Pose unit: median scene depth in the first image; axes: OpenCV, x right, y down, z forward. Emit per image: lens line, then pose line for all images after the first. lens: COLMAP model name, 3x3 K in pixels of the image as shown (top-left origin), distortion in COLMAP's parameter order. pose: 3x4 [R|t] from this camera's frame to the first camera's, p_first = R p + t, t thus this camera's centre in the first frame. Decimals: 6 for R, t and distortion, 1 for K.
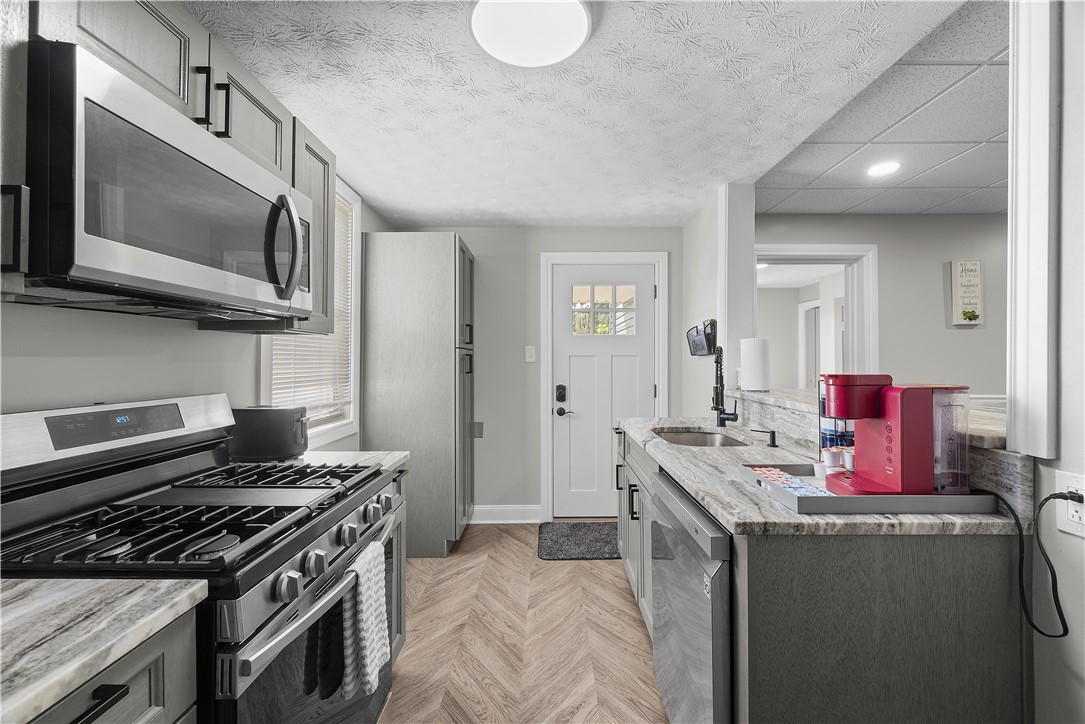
lens RADIAL K [[431.7, 0, 544.0], [0, 431.7, 356.0], [0, 0, 1]] dist [-0.001702, -0.000284]
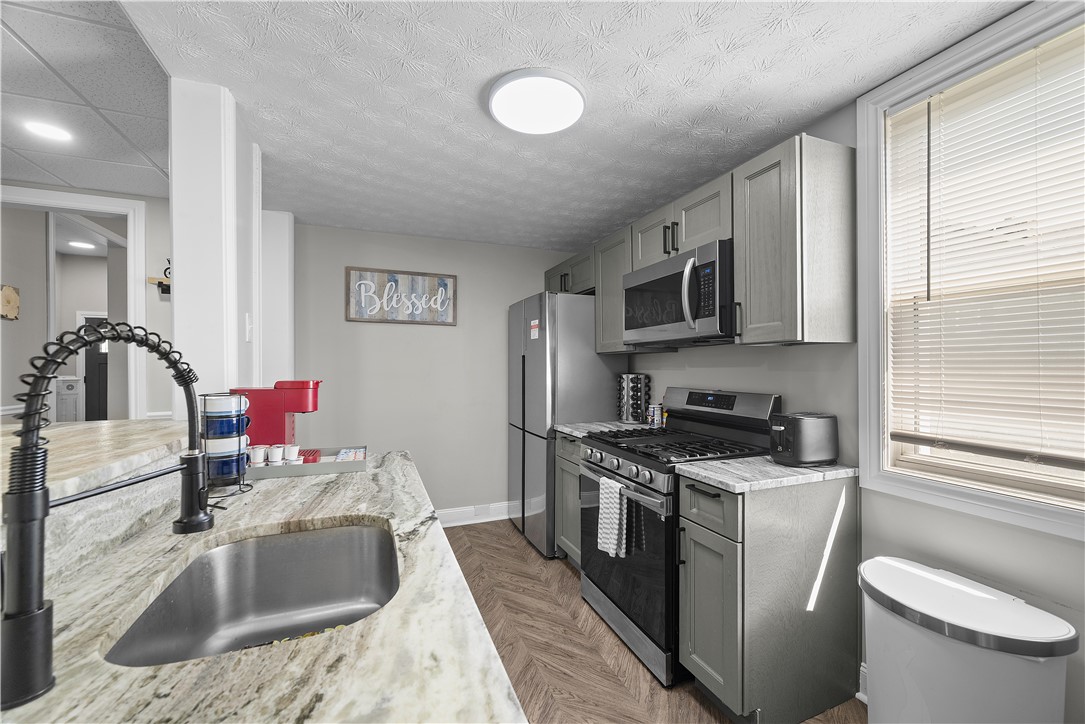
lens RADIAL K [[432.7, 0, 544.2], [0, 432.7, 365.7], [0, 0, 1]] dist [-0.002103, -0.000097]
pose [[-0.926057, -0.000096, -0.377384, 0.263673], [0.005518, 0.999890, -0.013795, 0.008854], [0.377344, -0.014857, -0.925954, 1.333500]]
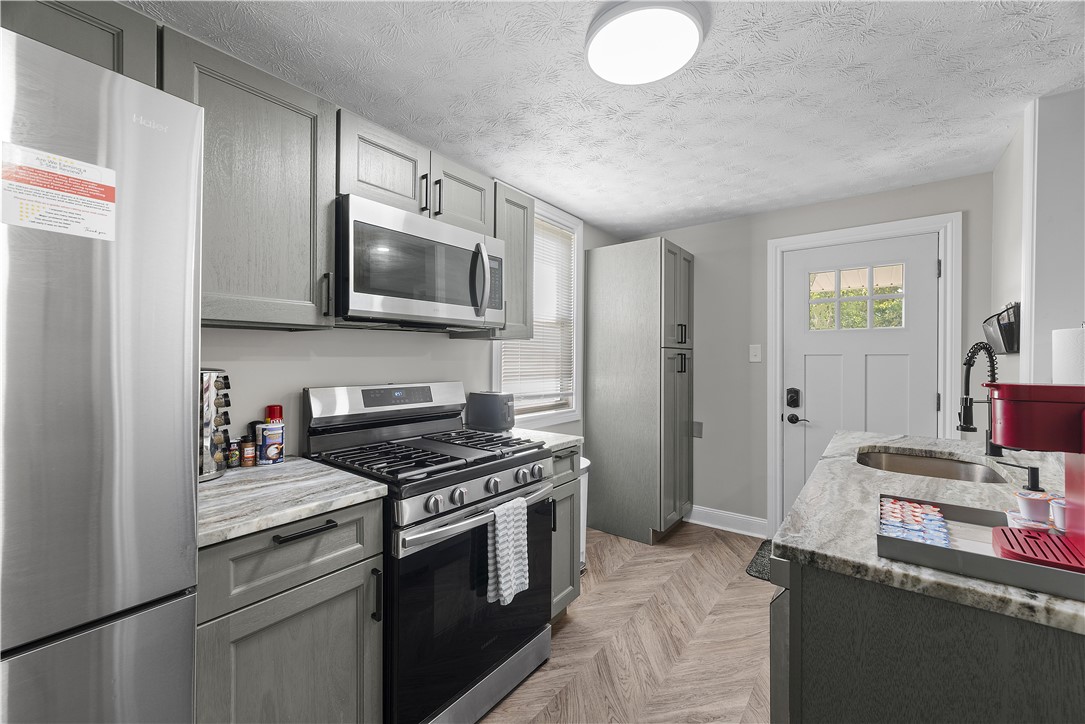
lens RADIAL K [[431.0, 0, 544.8], [0, 431.0, 356.9], [0, 0, 1]] dist [-0.000066, 0.000189]
pose [[0.795871, 0.001840, -0.605463, 0.261255], [0.001788, 0.999984, 0.005390, -0.003109], [0.605464, -0.005372, 0.795855, -0.000974]]
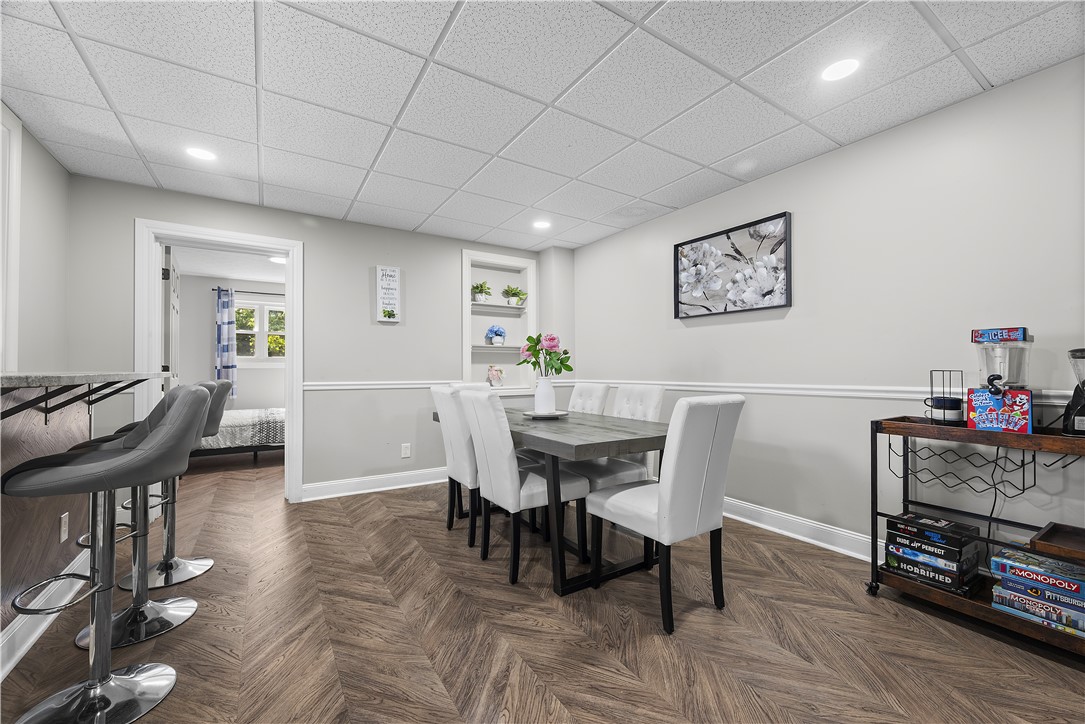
lens RADIAL K [[432.7, 0, 544.2], [0, 432.7, 365.7], [0, 0, 1]] dist [-0.002103, -0.000097]
pose [[0.833917, 0.002549, 0.551884, 1.056416], [-0.002283, 0.999997, -0.001168, 0.073011], [-0.551885, -0.000286, 0.833920, -0.334159]]
